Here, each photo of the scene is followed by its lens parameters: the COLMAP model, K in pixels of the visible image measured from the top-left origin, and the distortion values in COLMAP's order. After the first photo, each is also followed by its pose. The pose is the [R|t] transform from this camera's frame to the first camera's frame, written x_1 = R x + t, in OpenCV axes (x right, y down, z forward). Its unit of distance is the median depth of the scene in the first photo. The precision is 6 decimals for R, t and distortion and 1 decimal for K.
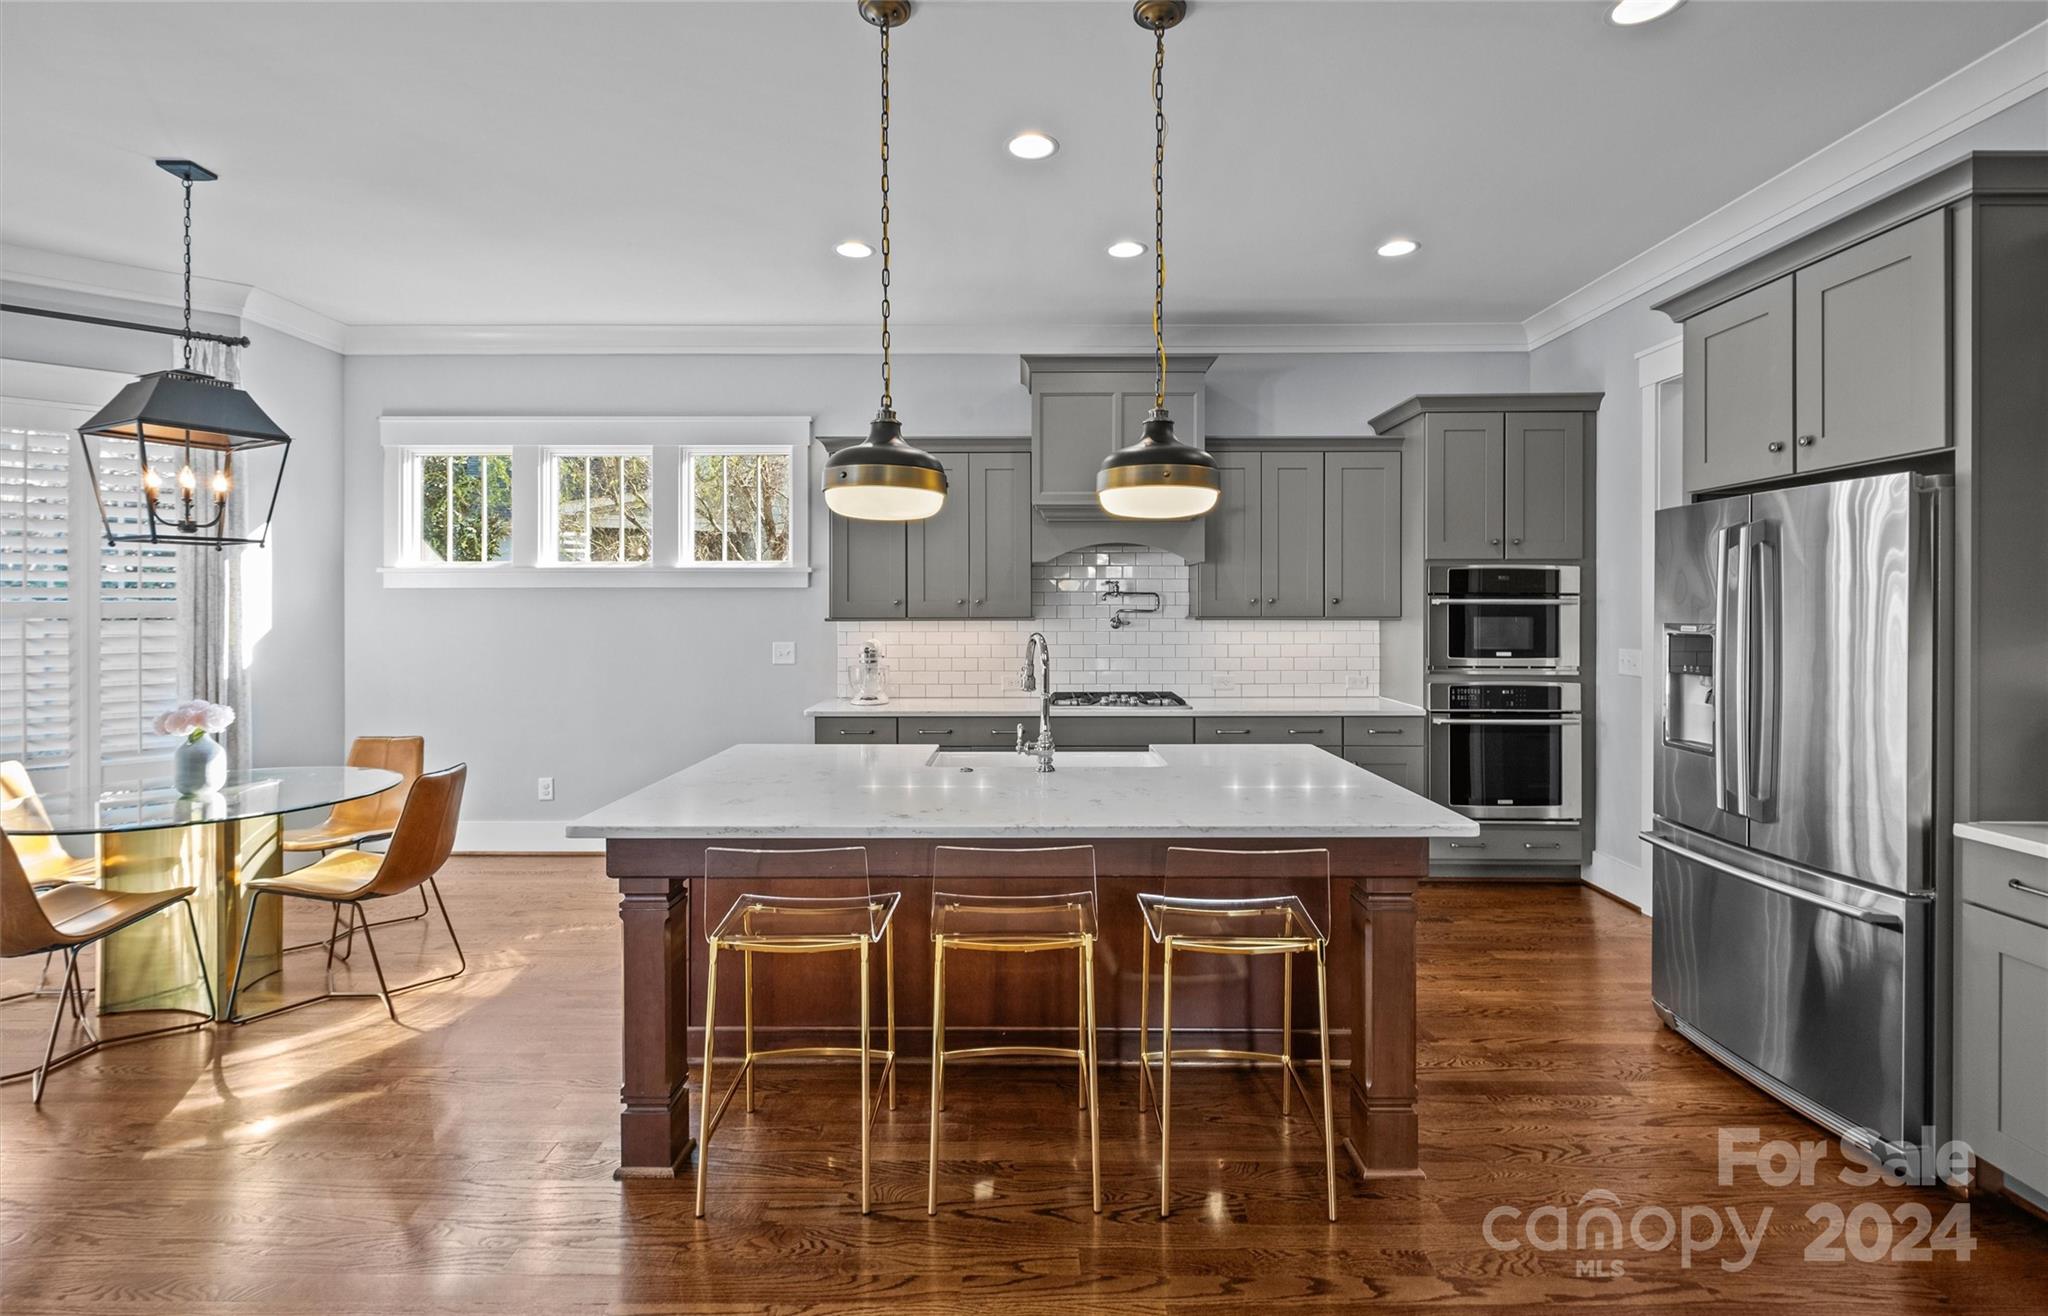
lens RADIAL K [[924.3, 0, 1023.0], [0, 924.3, 608.2], [0, 0, 1]] dist [0.006072, -0.004014]
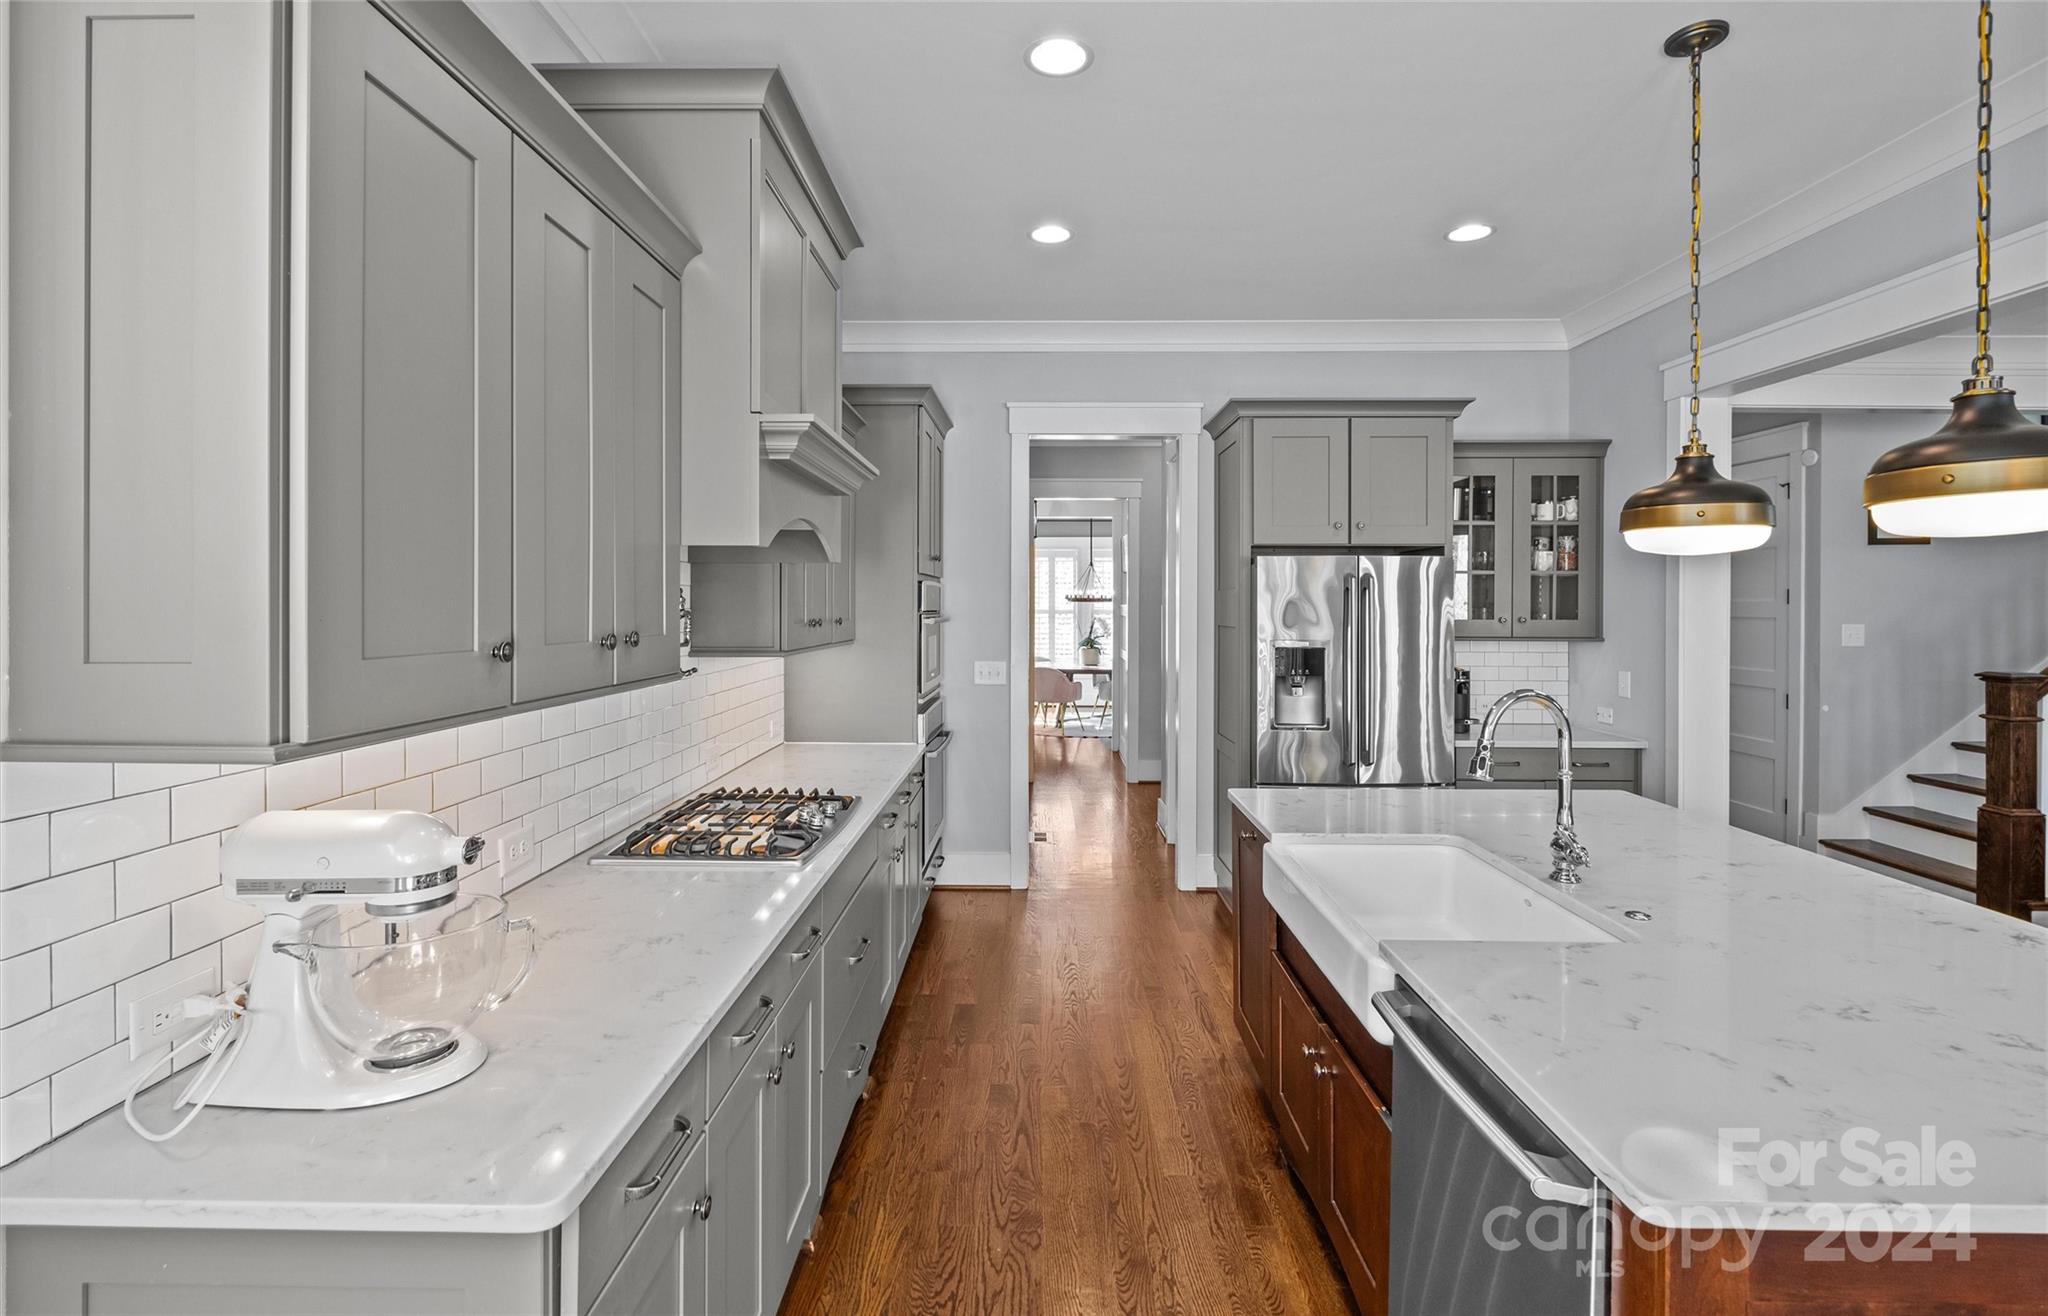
lens RADIAL K [[924.3, 0, 987.4], [0, 924.3, 608.4], [0, 0, 1]] dist [0.006072, -0.004014]
pose [[0.025564, -0.002360, 0.999670, -0.458350], [-0.002357, 0.999994, 0.002421, -0.022337], [-0.999670, -0.002418, 0.025558, 0.937815]]
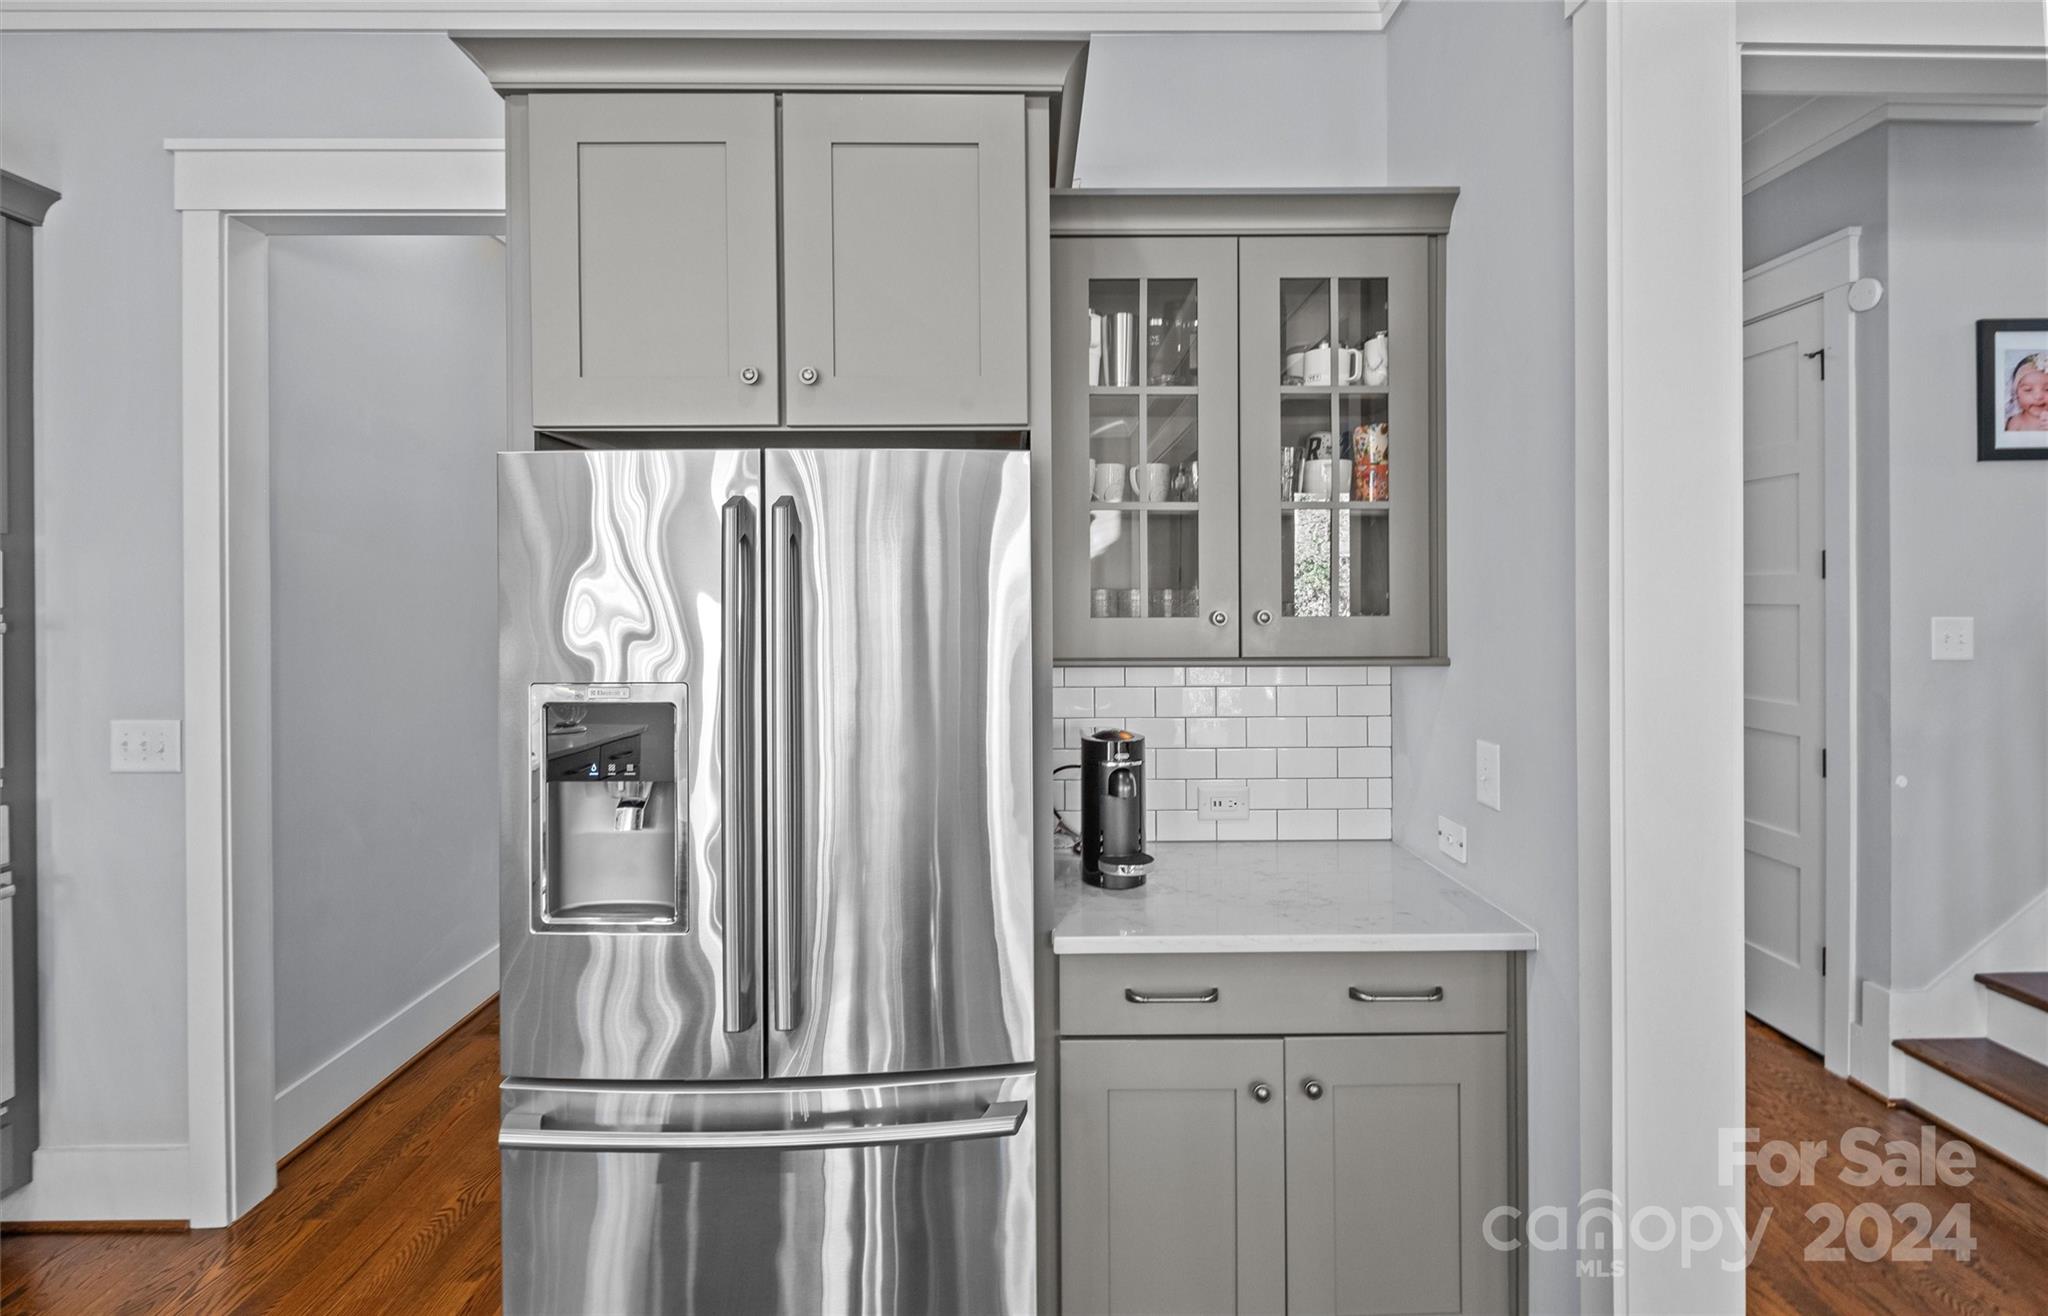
lens RADIAL K [[924.3, 0, 1011.3], [0, 924.3, 596.1], [0, 0, 1]] dist [0.006072, -0.004014]
pose [[-0.022464, -0.001348, 0.999747, 0.132294], [0.006180, 0.999980, 0.001488, -0.020003], [-0.999729, 0.006212, -0.022455, 0.511680]]
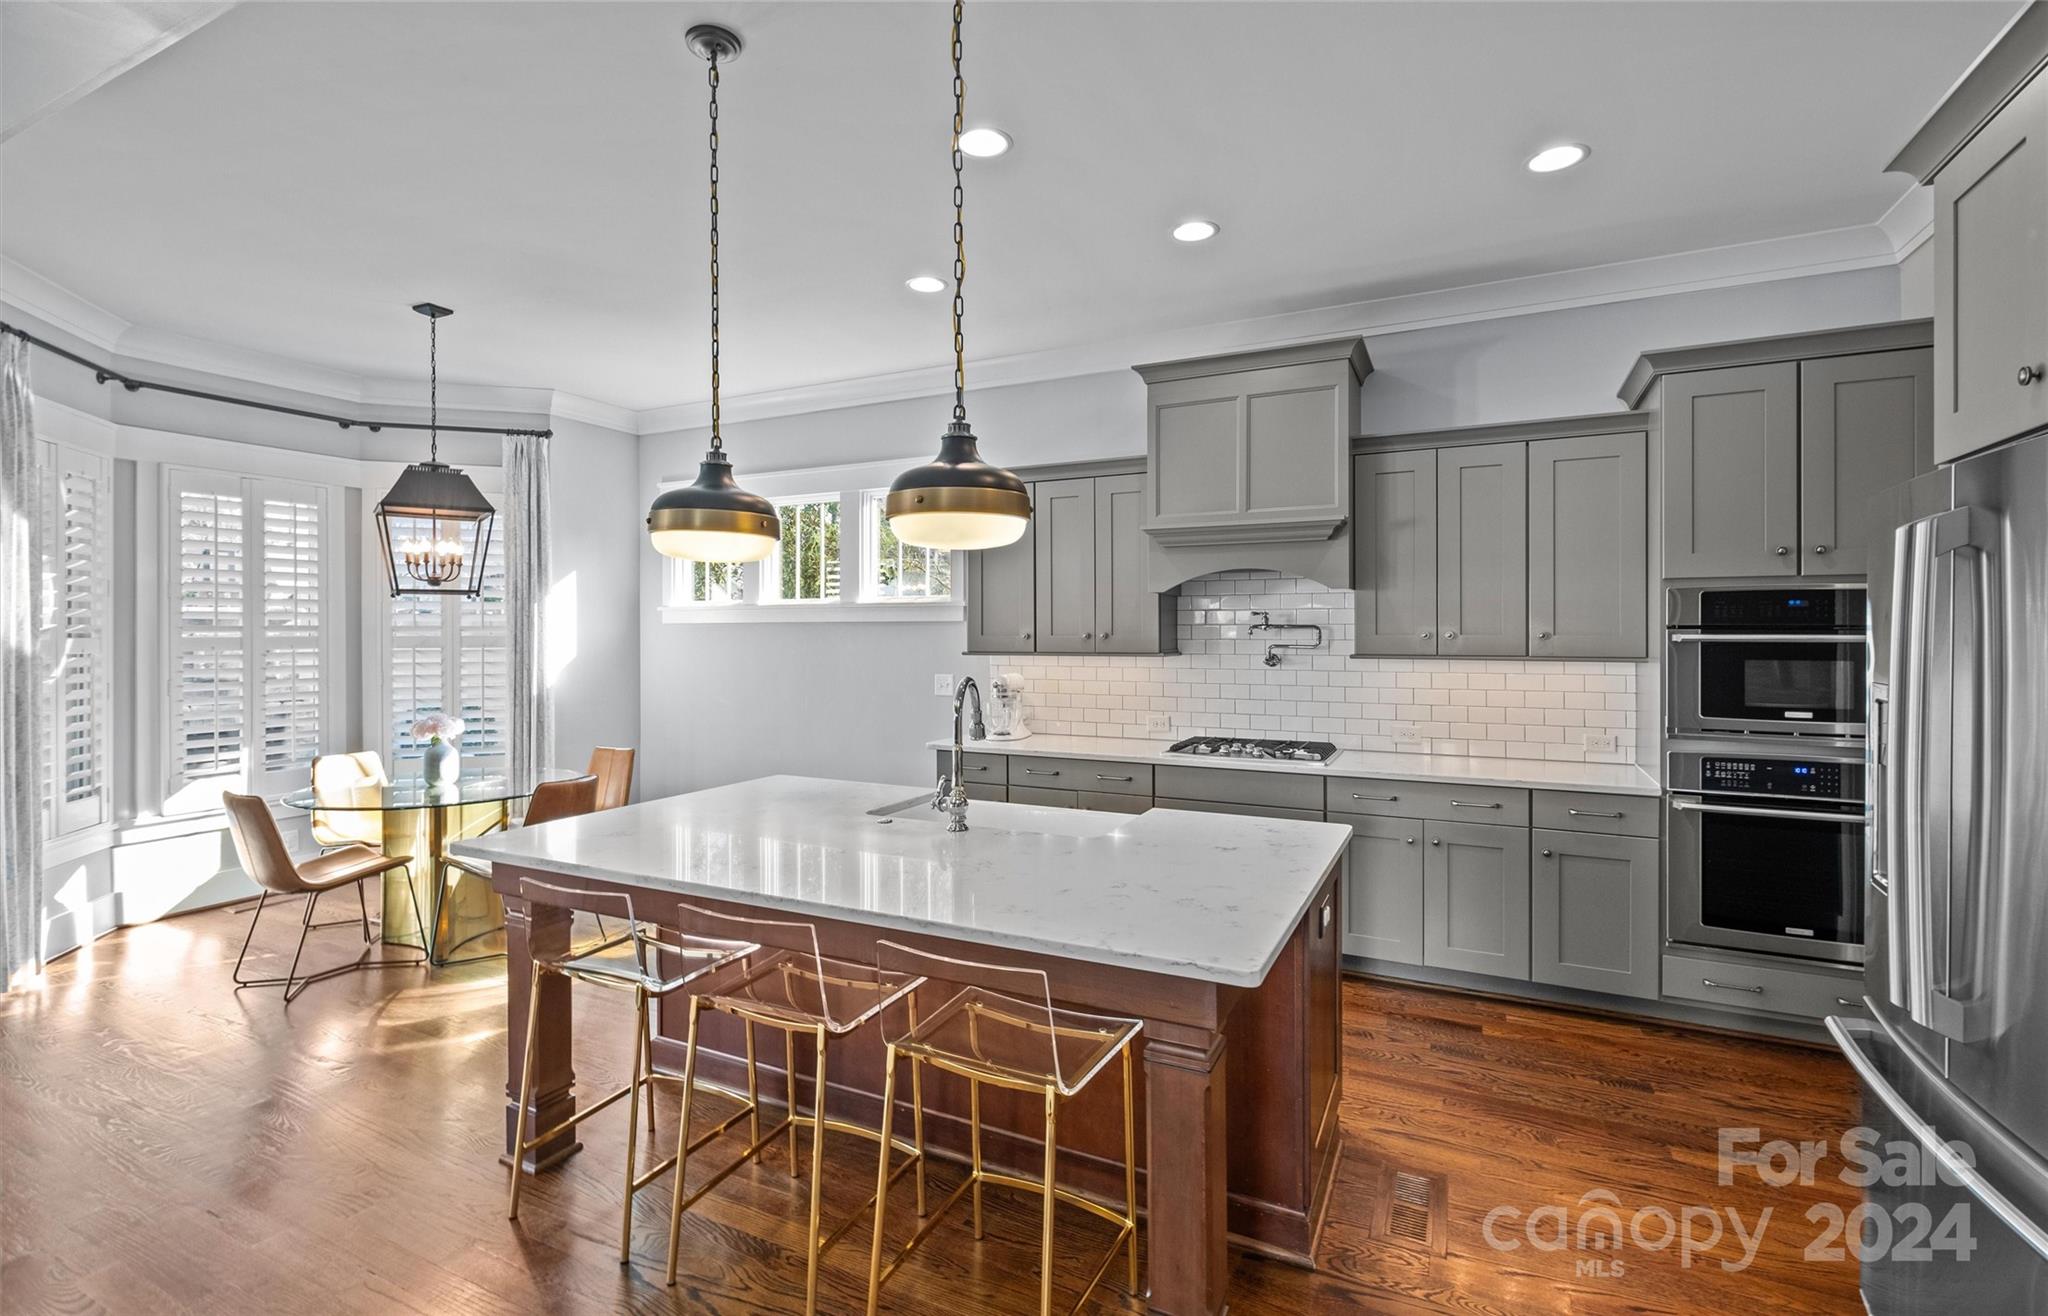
lens RADIAL K [[924.3, 0, 1030.0], [0, 924.3, 631.0], [0, 0, 1]] dist [0.006072, -0.004014]
pose [[0.898344, -0.000292, -0.439292, 0.321060], [0.000234, 1.000000, -0.000186, -0.012636], [0.439292, 0.000064, 0.898344, 0.140386]]
